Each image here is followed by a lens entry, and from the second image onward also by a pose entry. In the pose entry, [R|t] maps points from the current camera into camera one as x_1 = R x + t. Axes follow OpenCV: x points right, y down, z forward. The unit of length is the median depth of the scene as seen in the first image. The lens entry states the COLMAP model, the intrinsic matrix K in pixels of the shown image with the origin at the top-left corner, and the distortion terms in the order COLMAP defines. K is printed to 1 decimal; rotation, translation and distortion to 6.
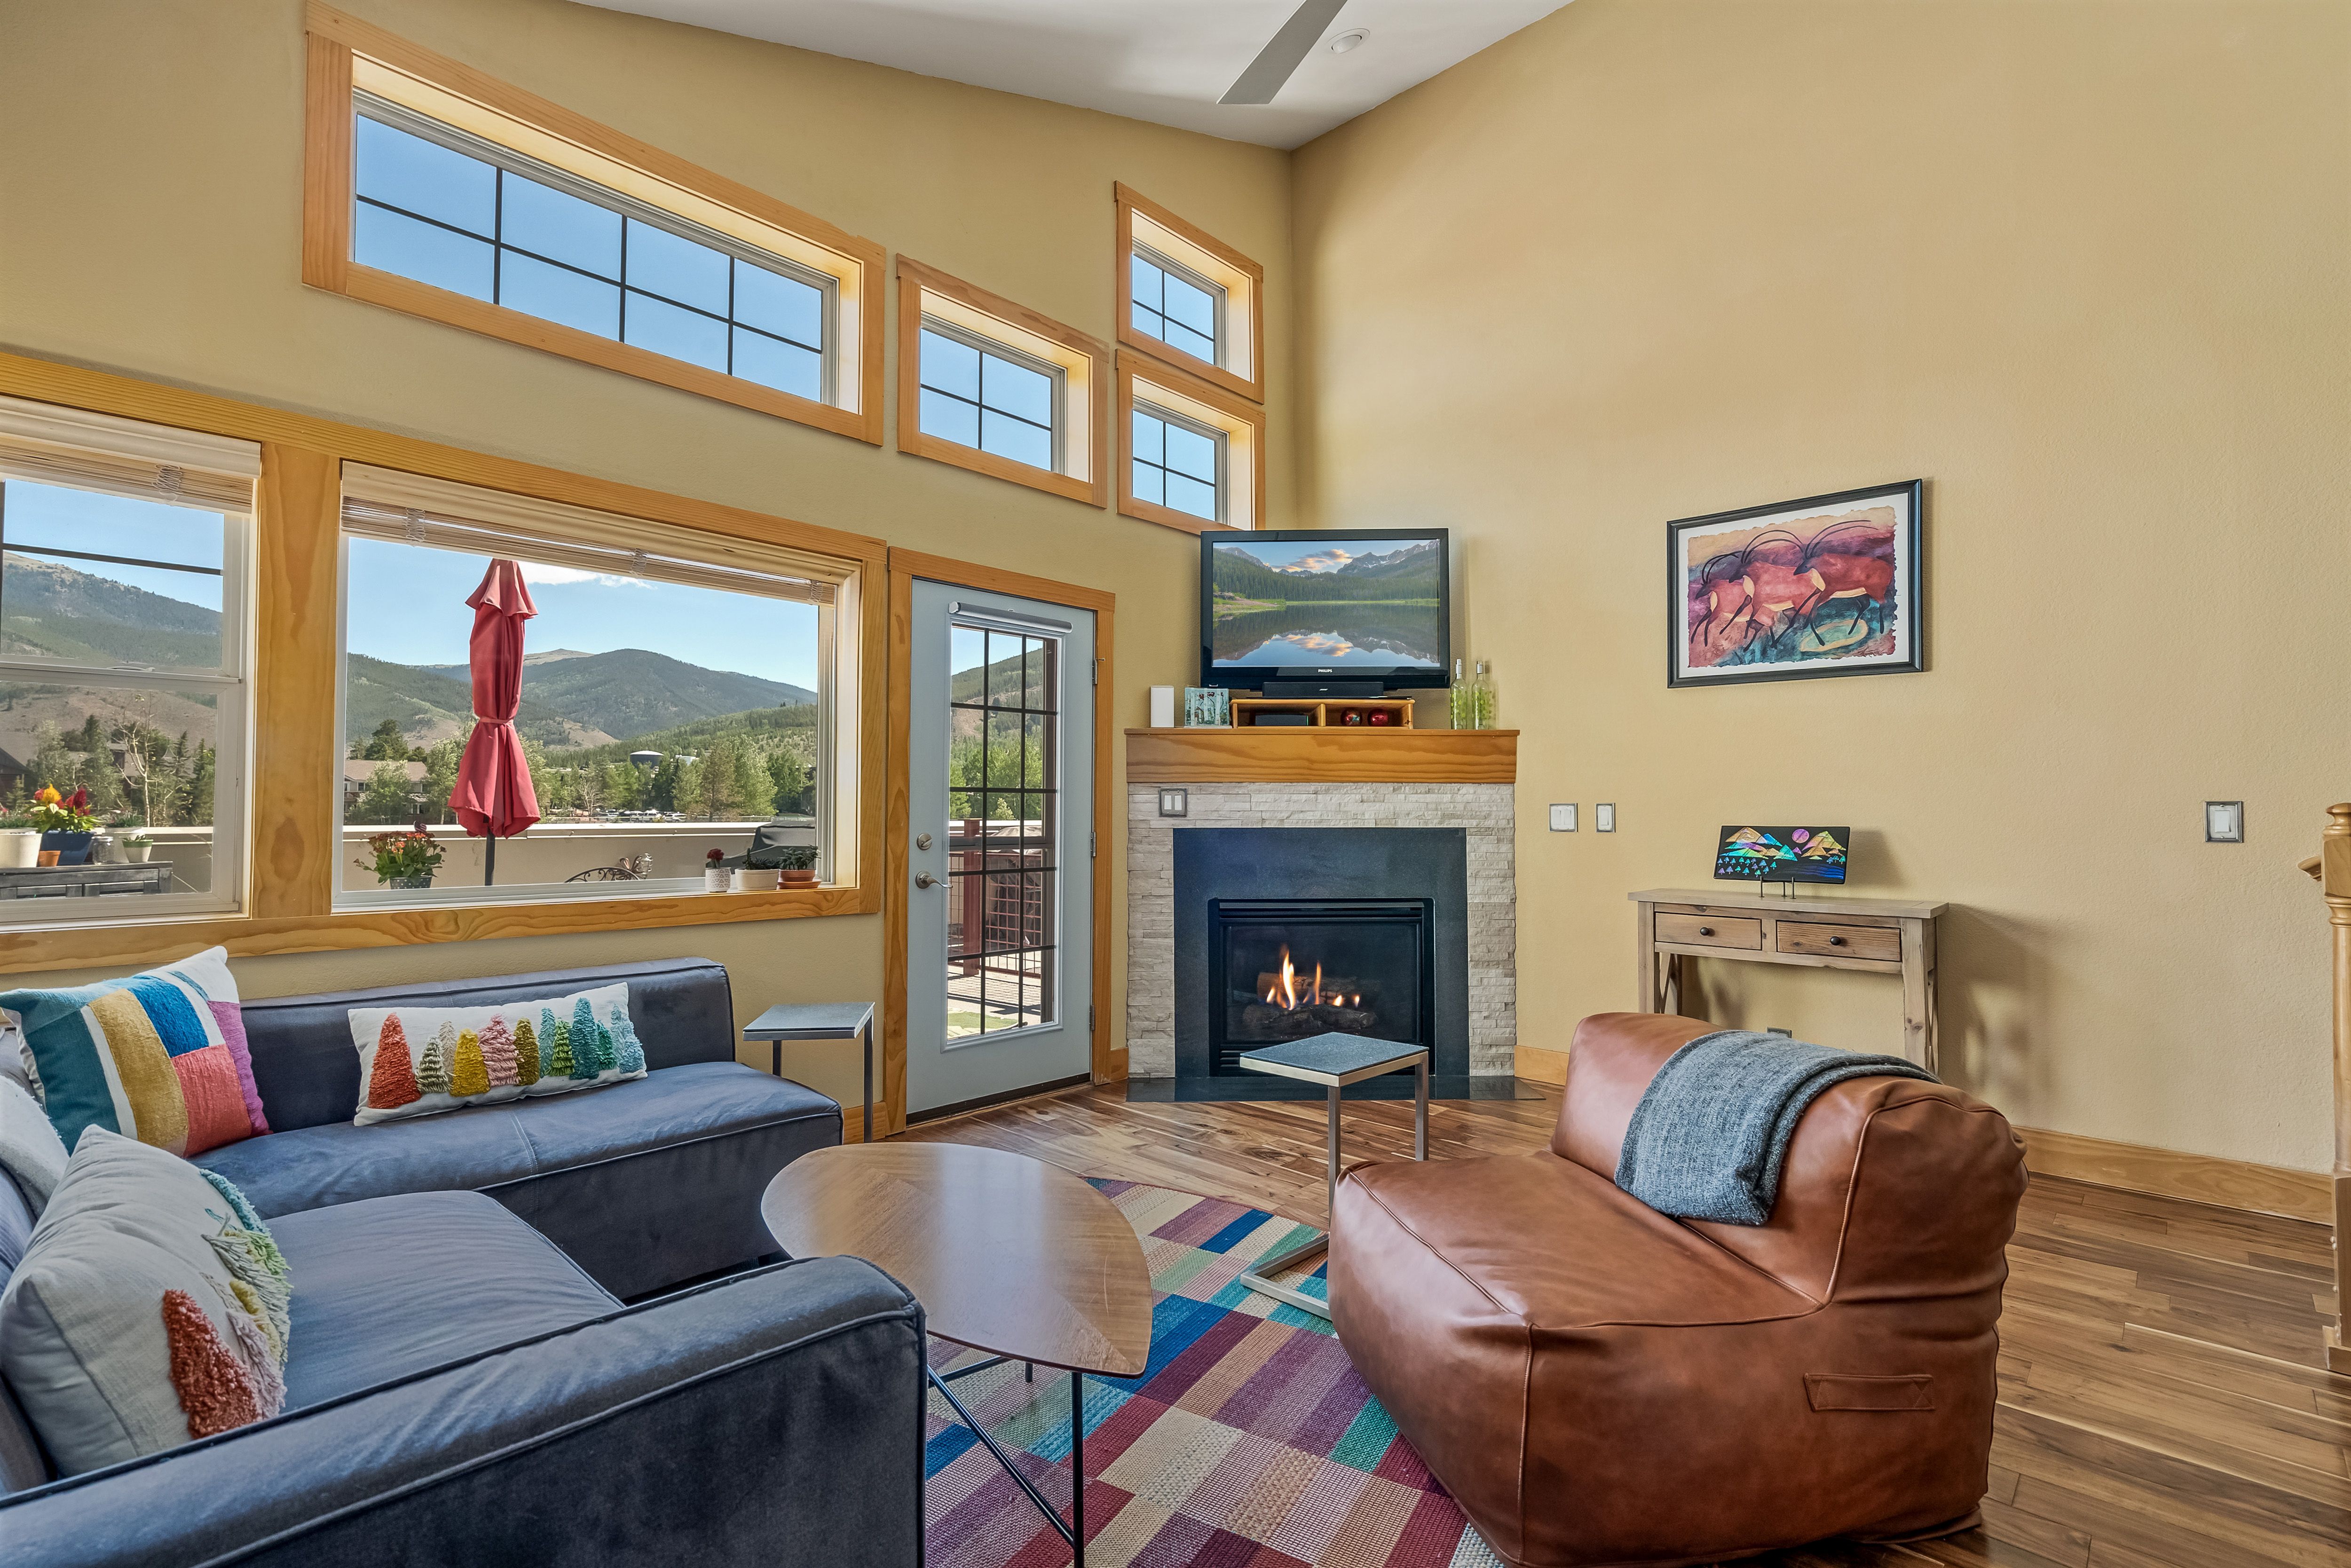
lens RADIAL K [[1082.2, 0, 1153.6], [0, 1082.2, 781.7], [0, 0, 1]] dist [-0.001567, 0.000007]
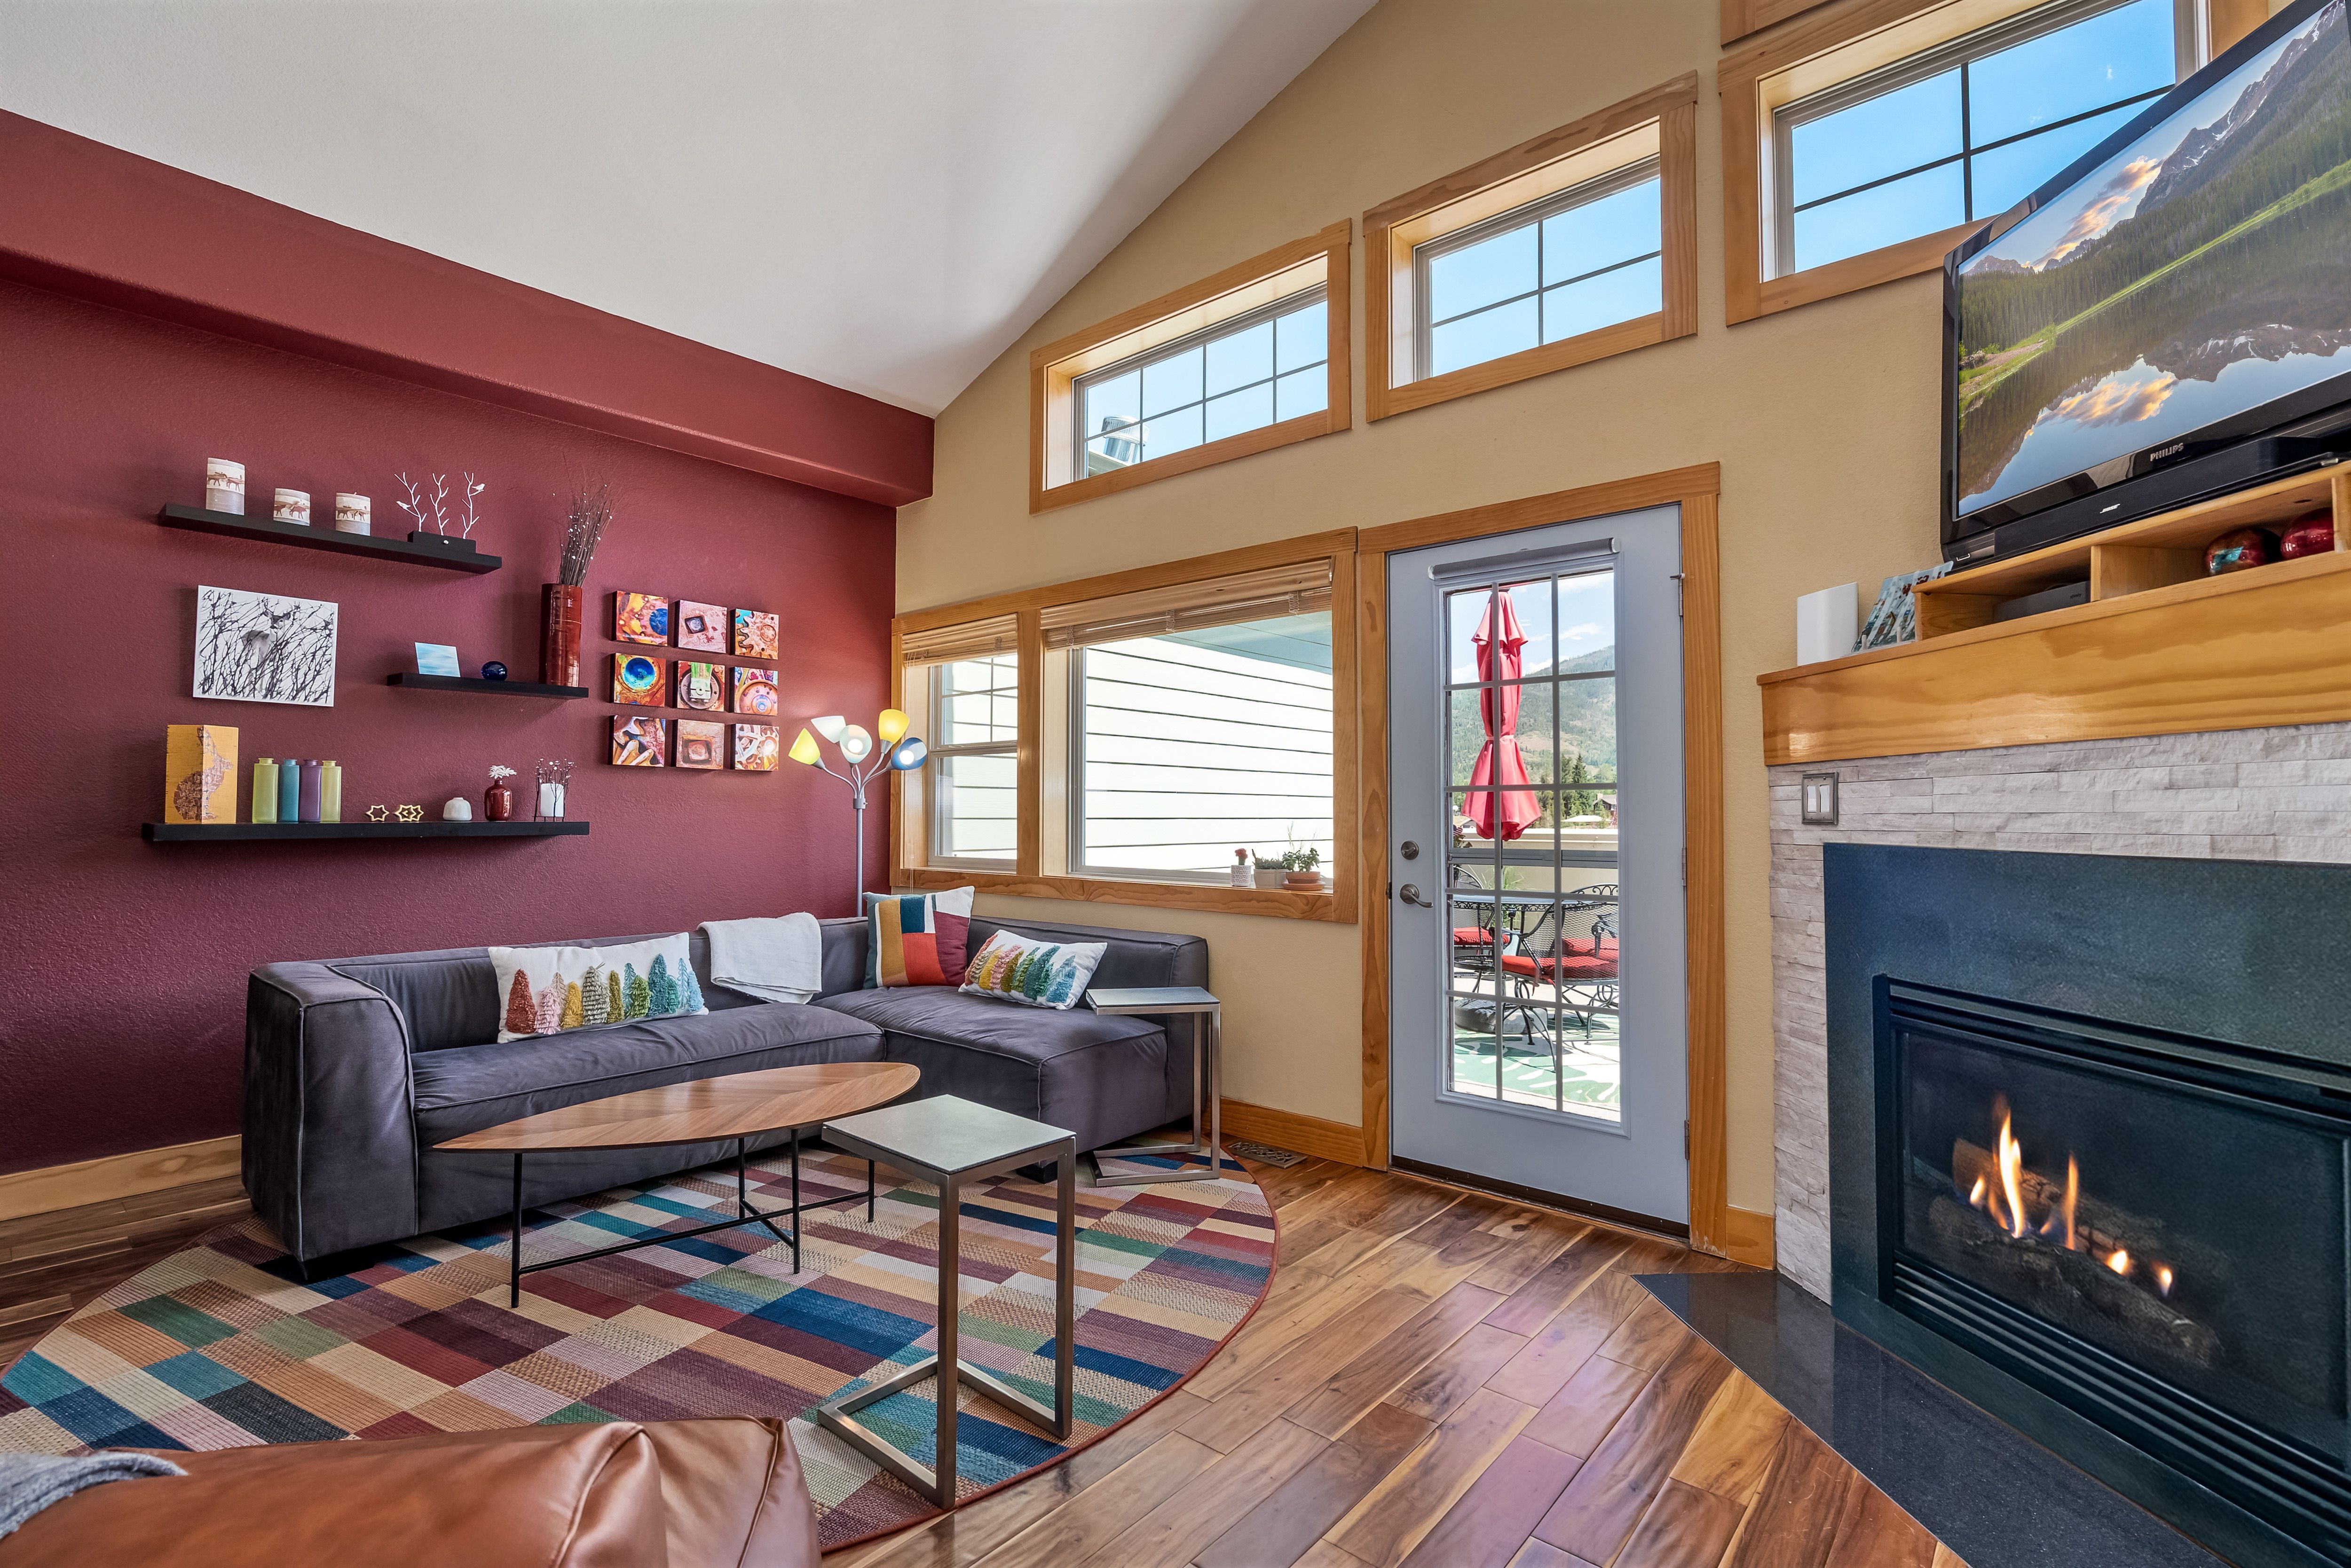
lens RADIAL K [[1058.6, 0, 1175.5], [0, 1058.6, 784.0], [0, 0, 1]] dist [-0.001431, 0.000224]
pose [[0.059498, -0.033437, -0.997668, 0.605167], [0.024021, 0.999197, -0.032056, 0.024150], [0.997939, -0.022058, 0.060254, 0.731718]]
